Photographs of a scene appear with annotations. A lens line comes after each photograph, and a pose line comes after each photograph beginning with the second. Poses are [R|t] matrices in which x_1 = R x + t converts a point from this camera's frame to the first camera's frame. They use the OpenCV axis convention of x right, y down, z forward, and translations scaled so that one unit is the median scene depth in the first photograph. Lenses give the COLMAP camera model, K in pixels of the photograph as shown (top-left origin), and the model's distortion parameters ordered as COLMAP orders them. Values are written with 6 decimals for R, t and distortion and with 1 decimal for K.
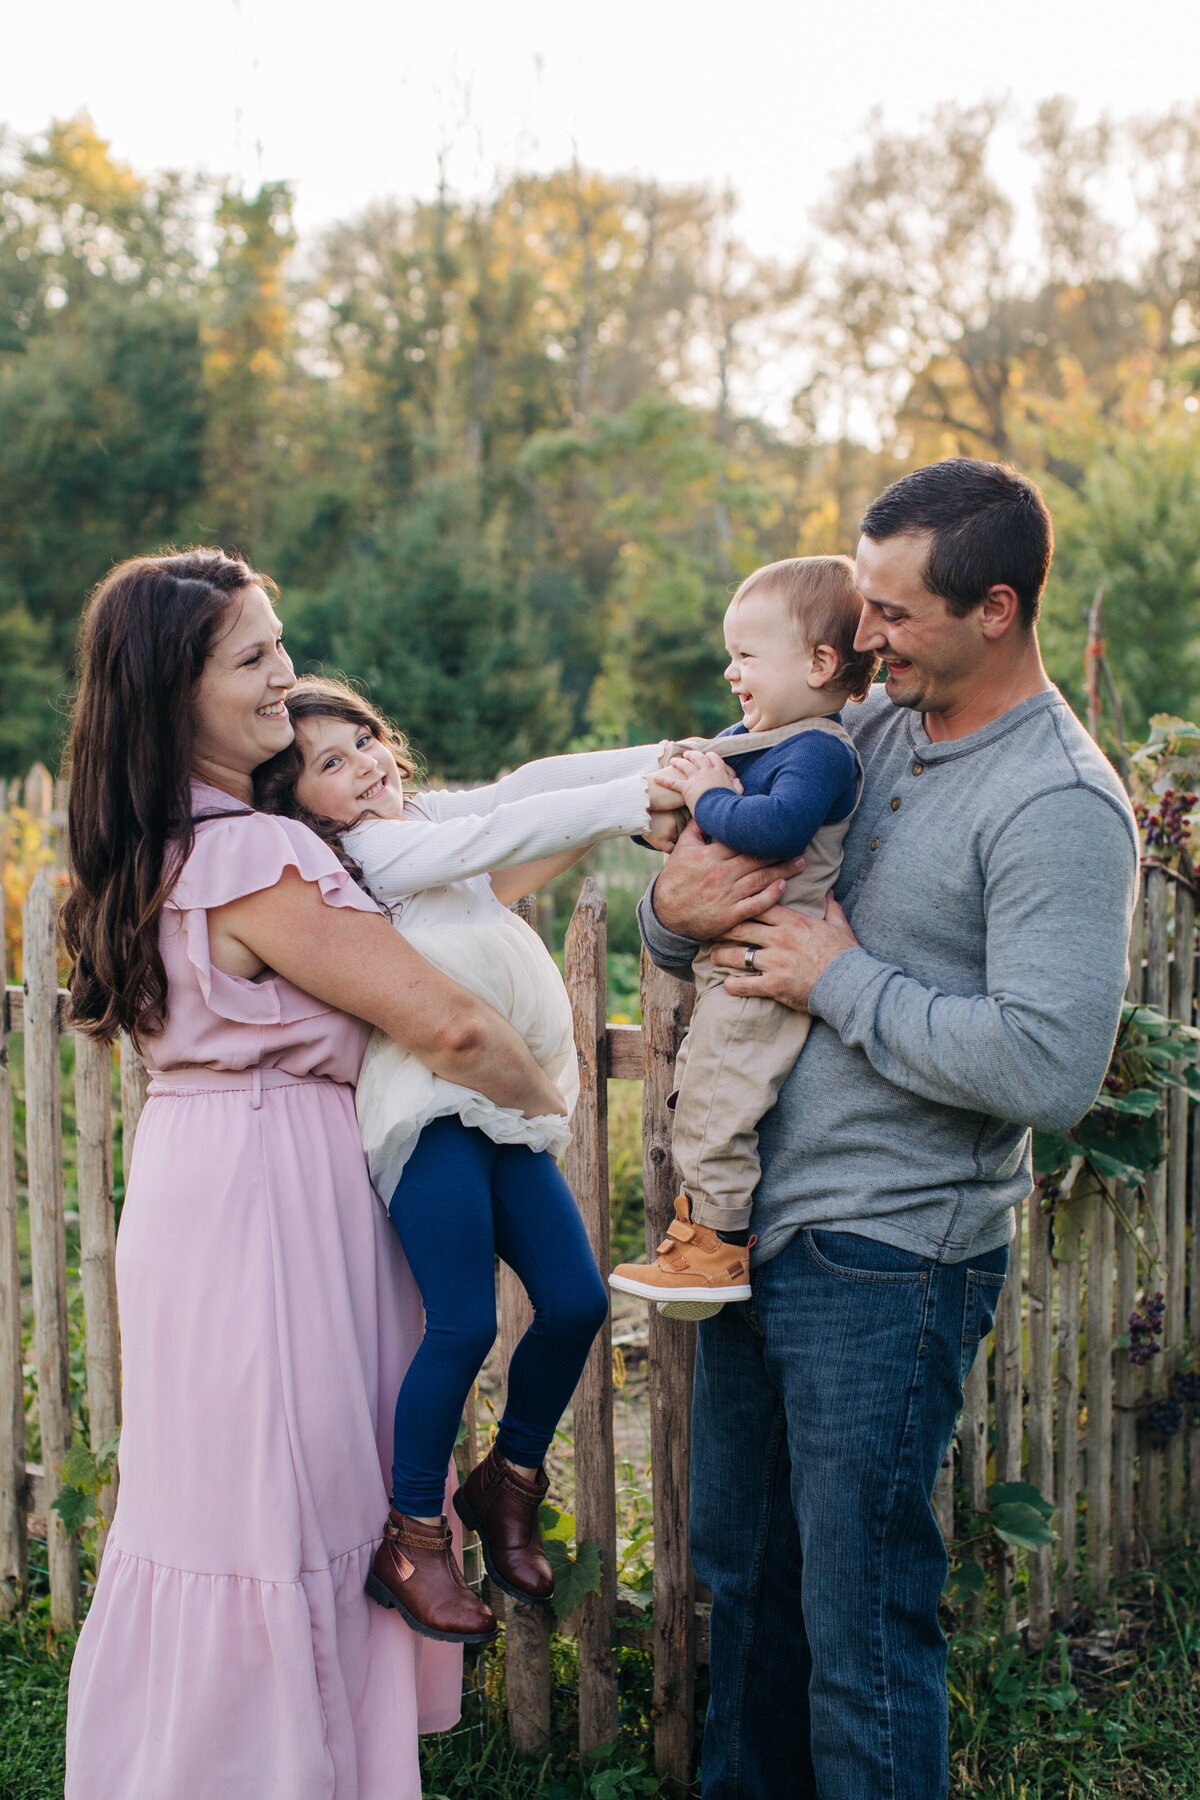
lens RADIAL K [[2345.8, 0, 600.0], [0, 2345.8, 900.0], [0, 0, 1]] dist [-0.111636, 0.099257]
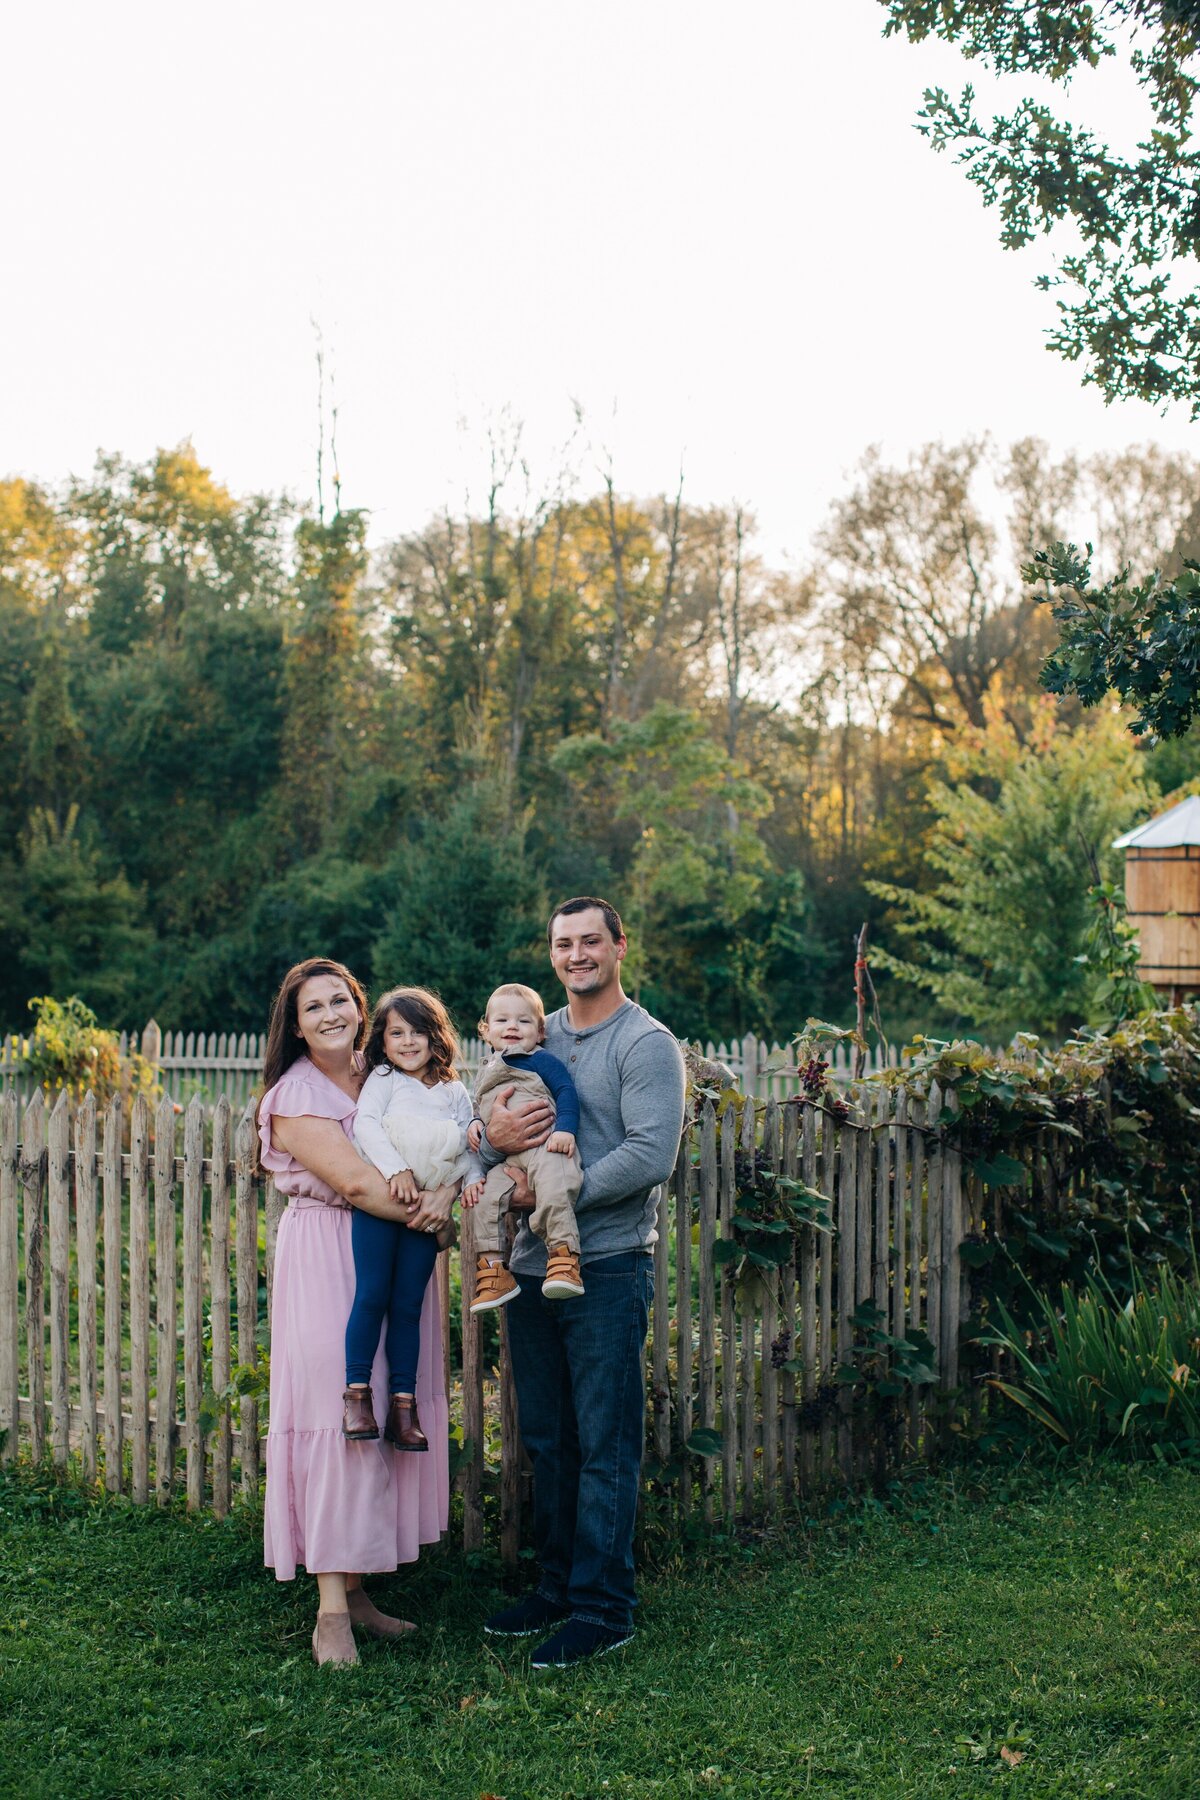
lens RADIAL K [[2345.8, 0, 600.0], [0, 2345.8, 900.0], [0, 0, 1]] dist [-0.111636, 0.099257]
pose [[0.999503, 0.012033, -0.029137, 0.020691], [-0.015011, 0.994440, -0.104233, 0.003487], [0.027721, 0.104618, 0.994126, -0.131896]]
